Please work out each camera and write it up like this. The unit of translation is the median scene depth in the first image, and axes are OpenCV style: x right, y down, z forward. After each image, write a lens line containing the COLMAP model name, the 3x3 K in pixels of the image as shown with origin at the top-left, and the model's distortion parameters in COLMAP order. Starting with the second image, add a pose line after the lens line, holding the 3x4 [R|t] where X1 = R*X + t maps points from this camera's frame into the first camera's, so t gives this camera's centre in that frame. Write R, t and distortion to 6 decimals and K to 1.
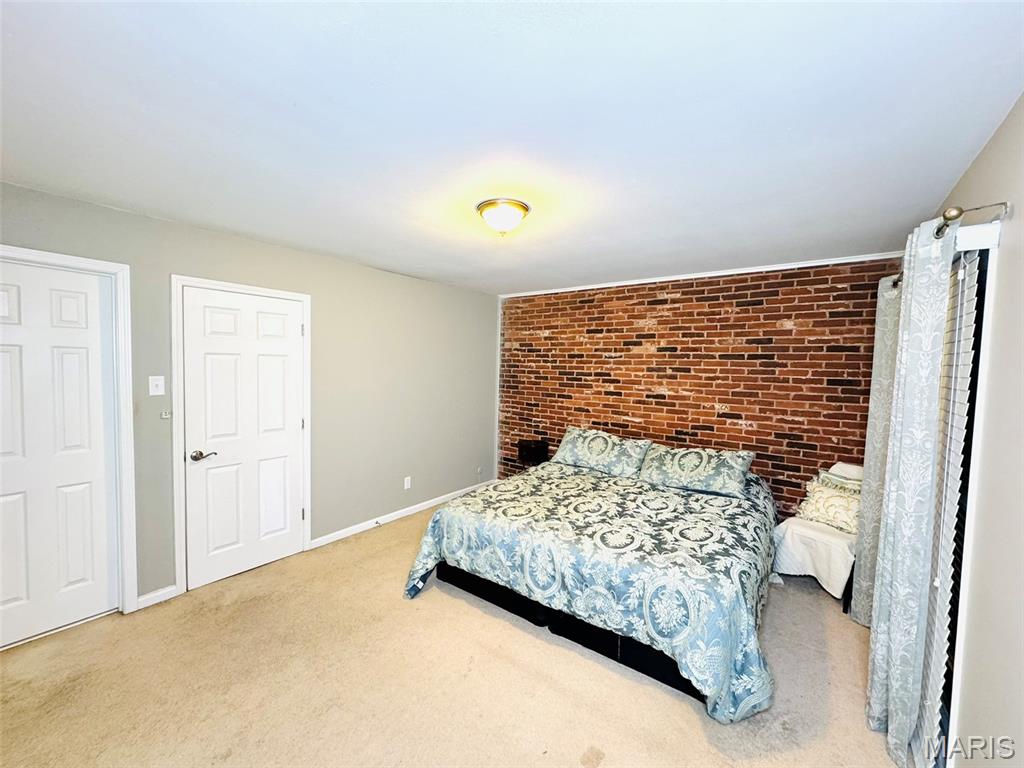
lens RADIAL K [[408.9, 0, 512.0], [0, 408.9, 384.0], [0, 0, 1]] dist [0.000440, -0.000260]
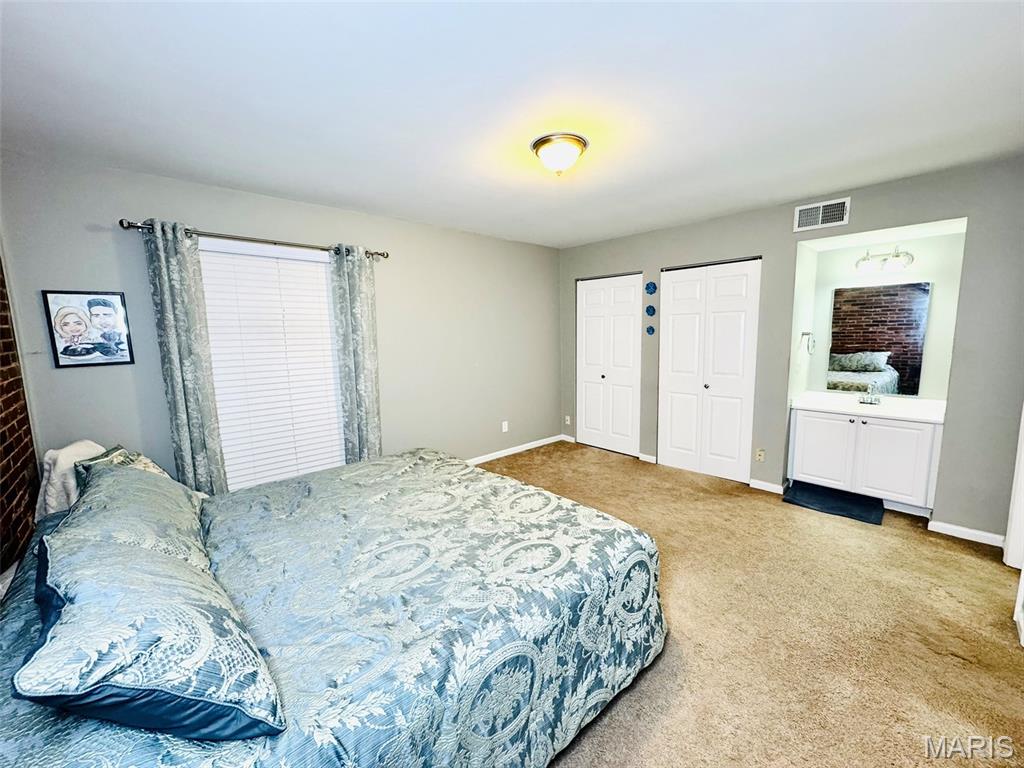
lens RADIAL K [[408.9, 0, 512.0], [0, 408.9, 384.0], [0, 0, 1]] dist [0.000440, -0.000260]
pose [[-0.982946, -0.027528, 0.181824, -0.058225], [0.005967, 0.983437, 0.181150, -0.028231], [-0.183799, 0.179146, -0.966501, 1.160856]]
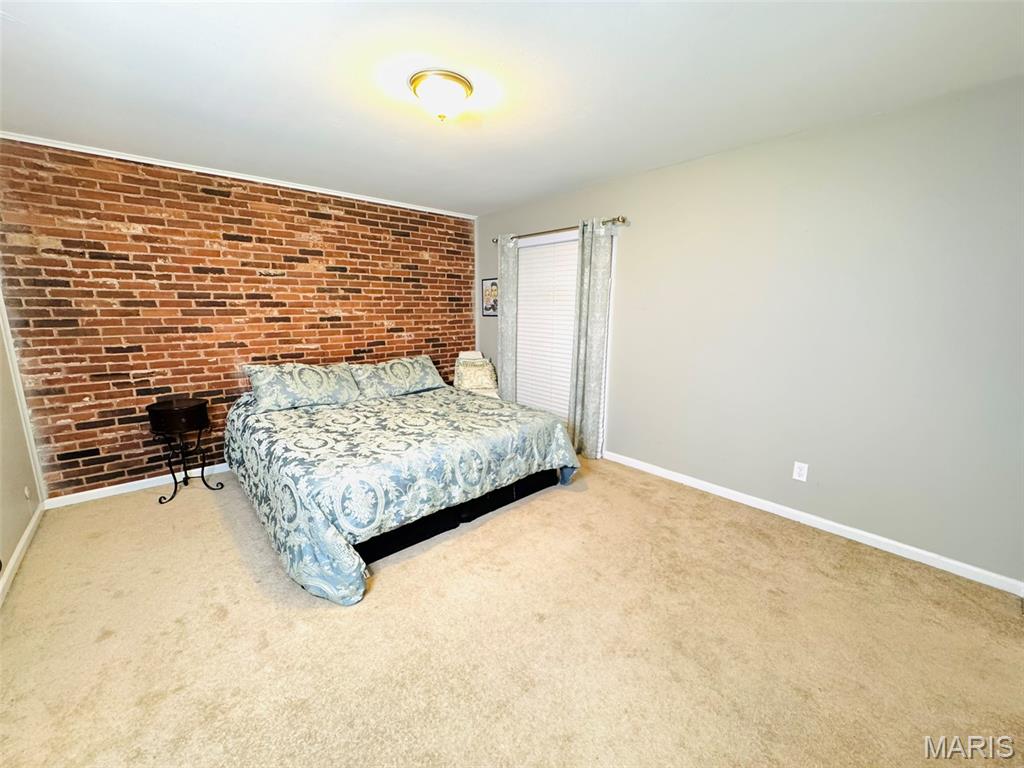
lens RADIAL K [[408.9, 0, 512.0], [0, 408.9, 384.0], [0, 0, 1]] dist [0.000440, -0.000260]
pose [[0.197068, -0.204804, 0.958759, -0.524726], [0.047587, 0.978782, 0.199300, 0.009142], [-0.979234, 0.006349, 0.202633, 0.387773]]
